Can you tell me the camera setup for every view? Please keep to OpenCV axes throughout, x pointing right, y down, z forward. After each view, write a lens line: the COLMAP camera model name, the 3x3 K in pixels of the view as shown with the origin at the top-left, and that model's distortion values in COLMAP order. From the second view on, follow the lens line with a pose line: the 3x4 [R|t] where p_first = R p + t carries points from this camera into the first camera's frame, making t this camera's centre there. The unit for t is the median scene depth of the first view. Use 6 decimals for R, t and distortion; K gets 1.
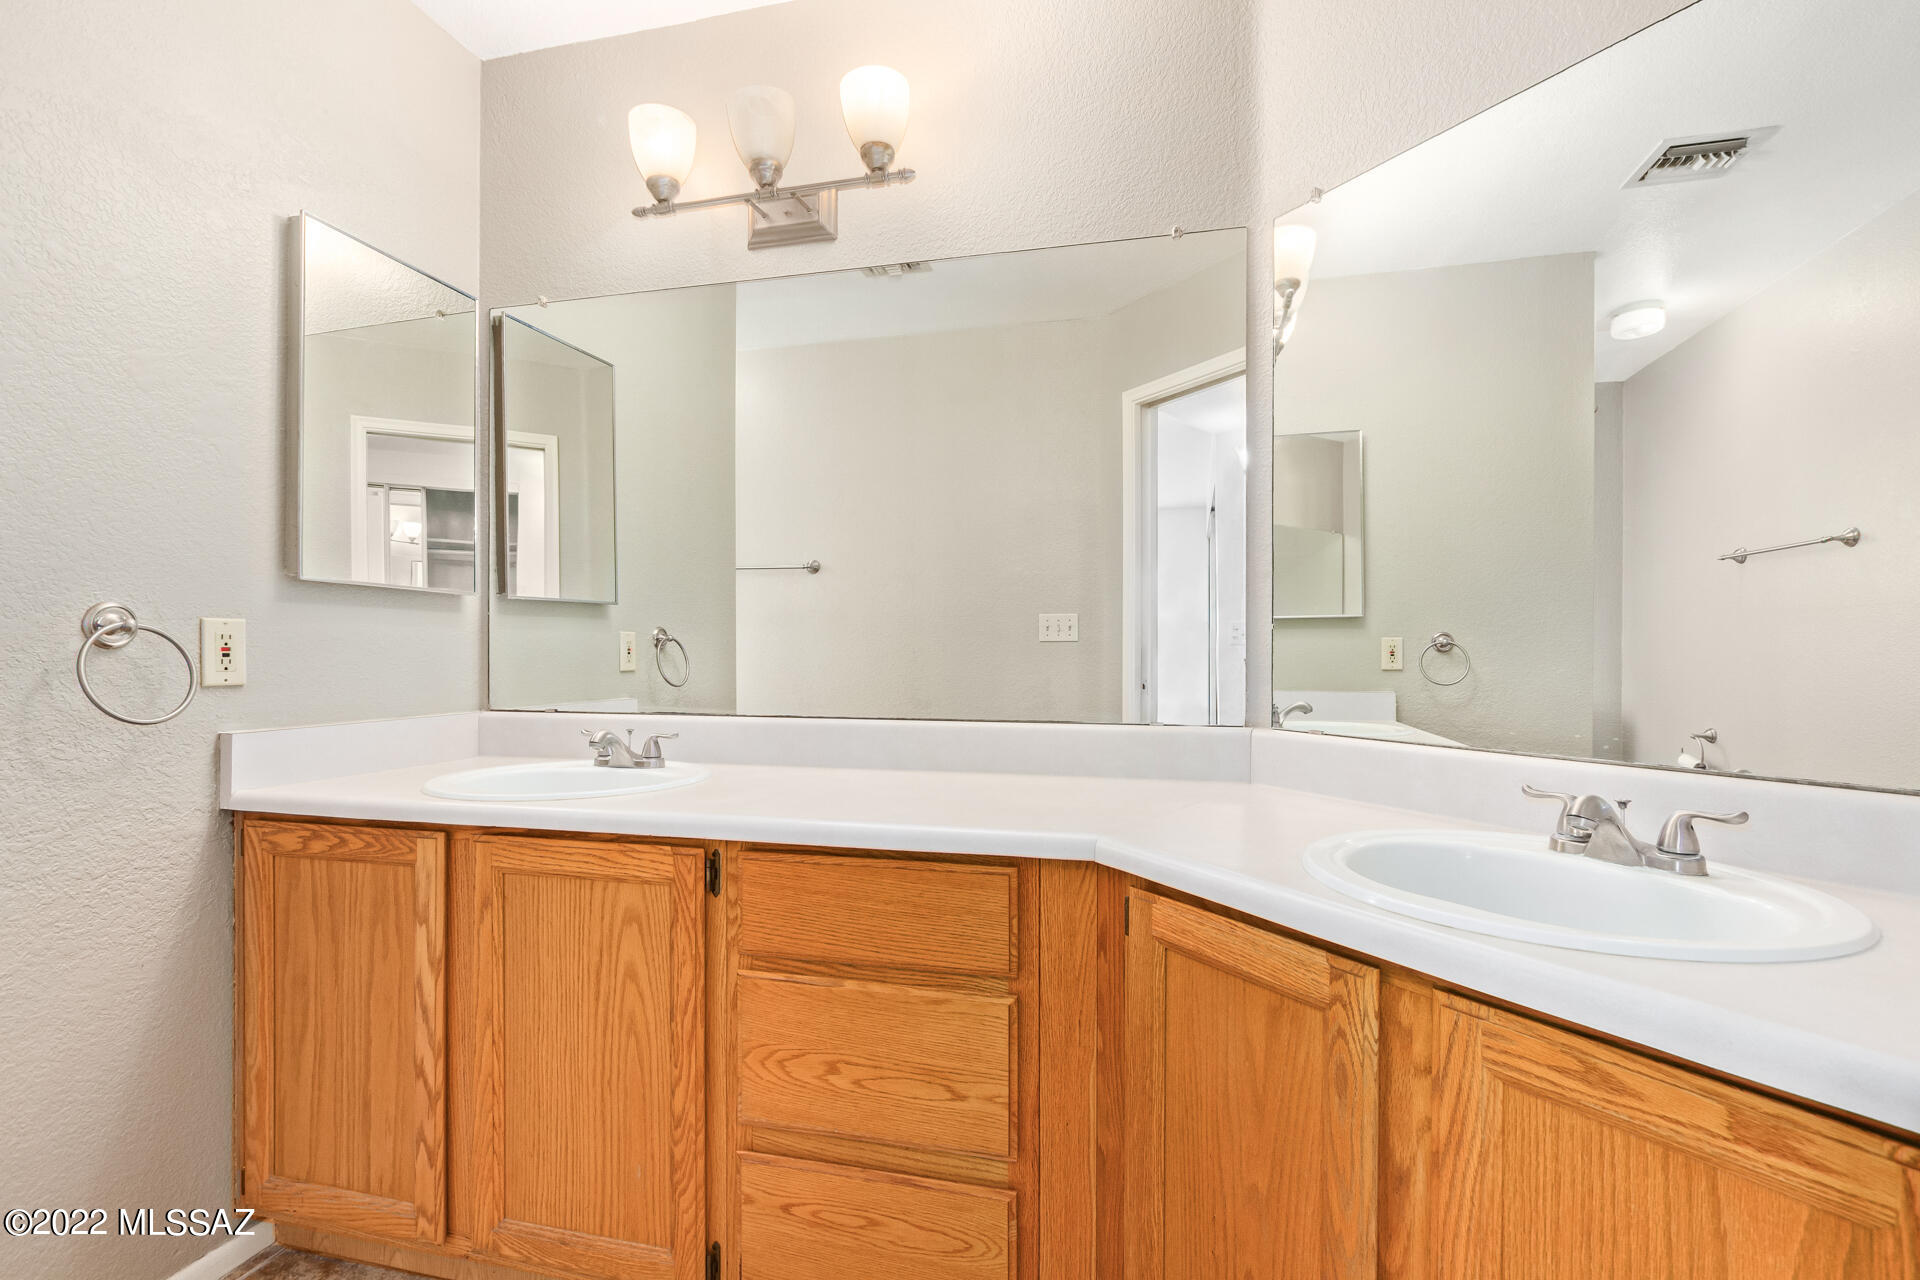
lens RADIAL K [[1041.0, 0, 965.3], [0, 1041.0, 649.7], [0, 0, 1]] dist [0.012946, -0.002806]
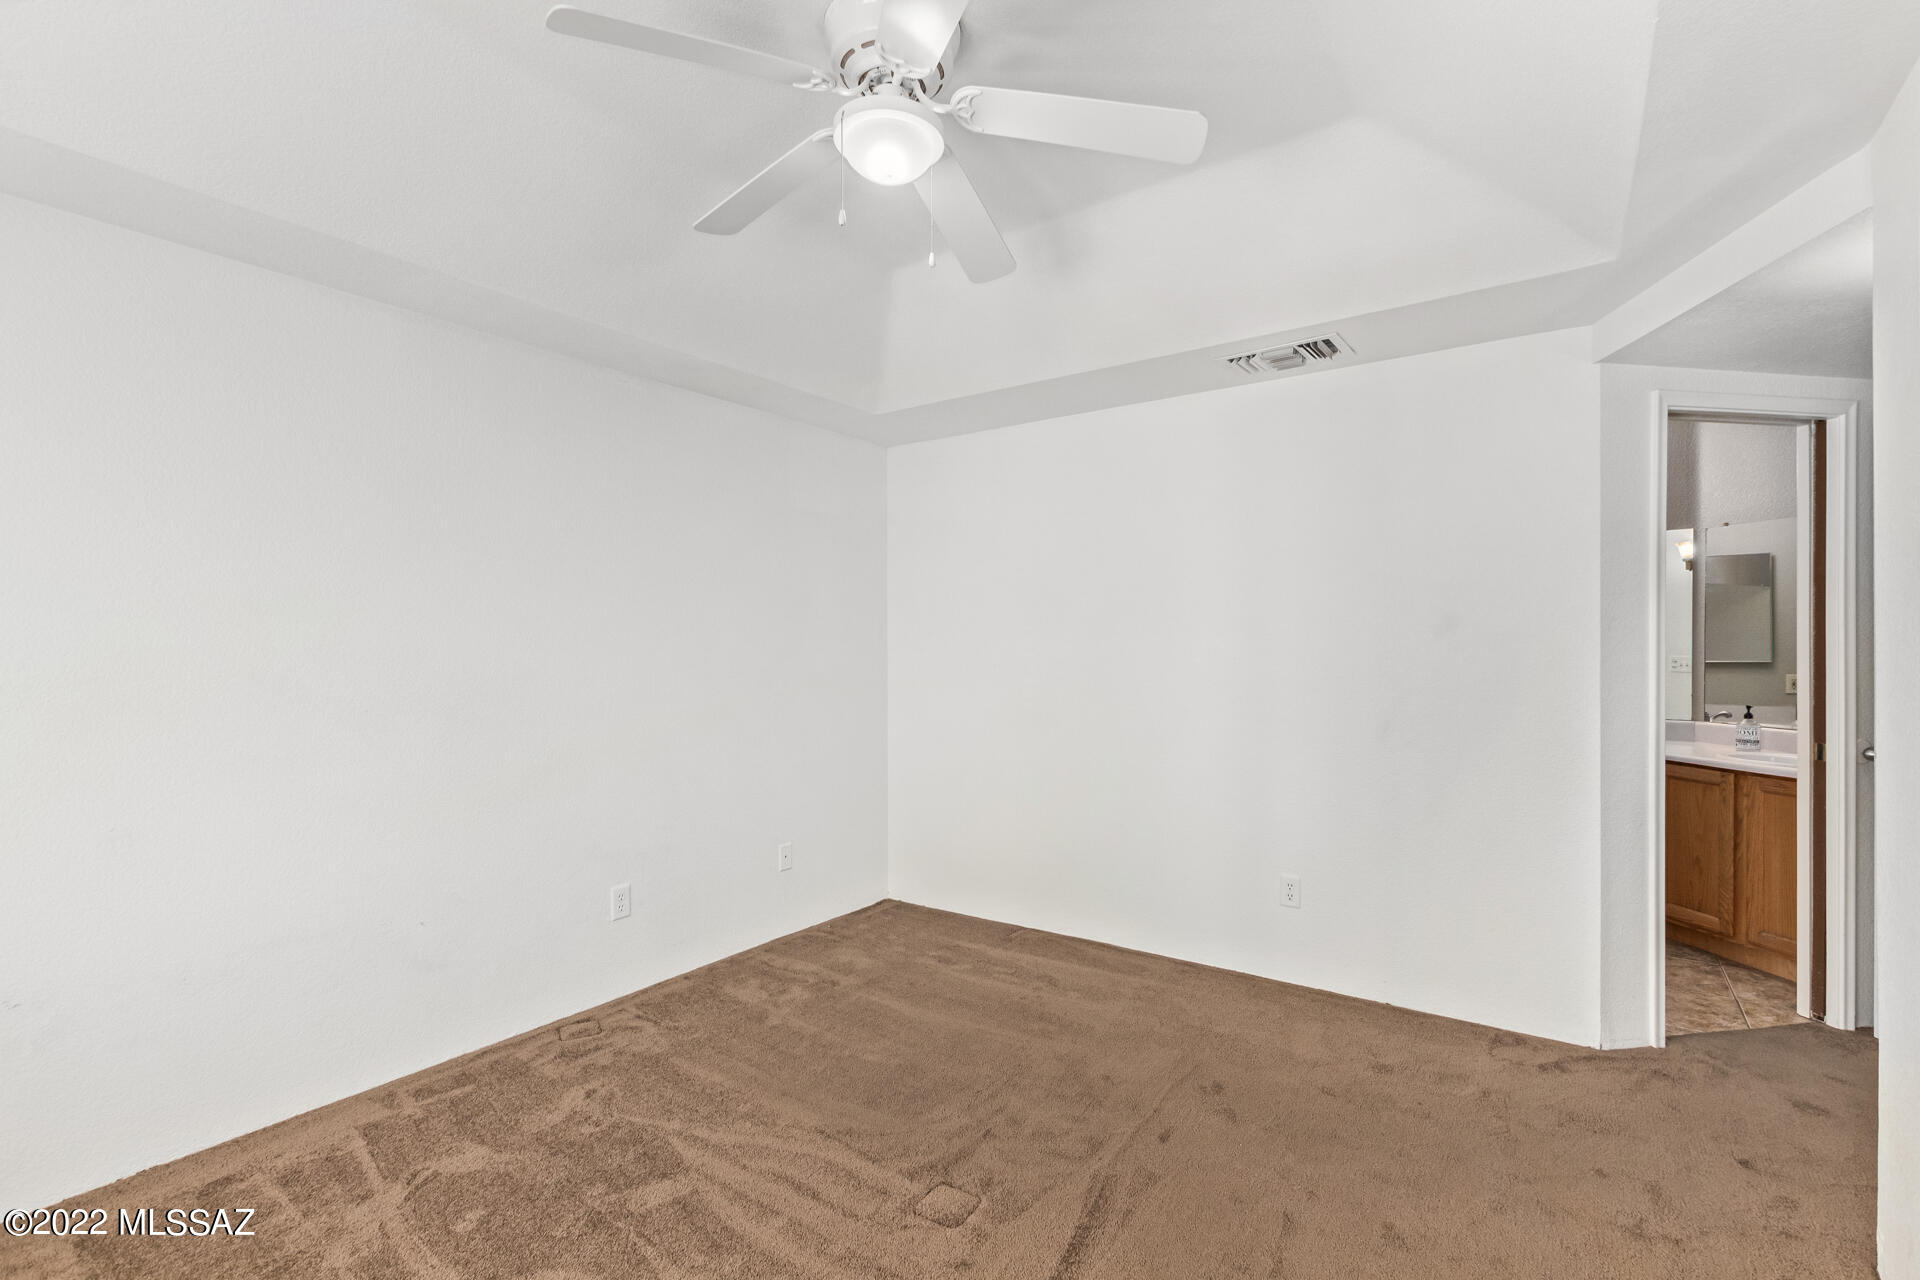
lens RADIAL K [[916.8, 0, 966.4], [0, 916.8, 646.4], [0, 0, 1]] dist [0.010499, -0.000426]
pose [[0.925575, 0.002442, -0.378557, -1.062886], [-0.003744, 0.999989, -0.002703, -0.196502], [0.378546, 0.003919, 0.925574, -3.607631]]
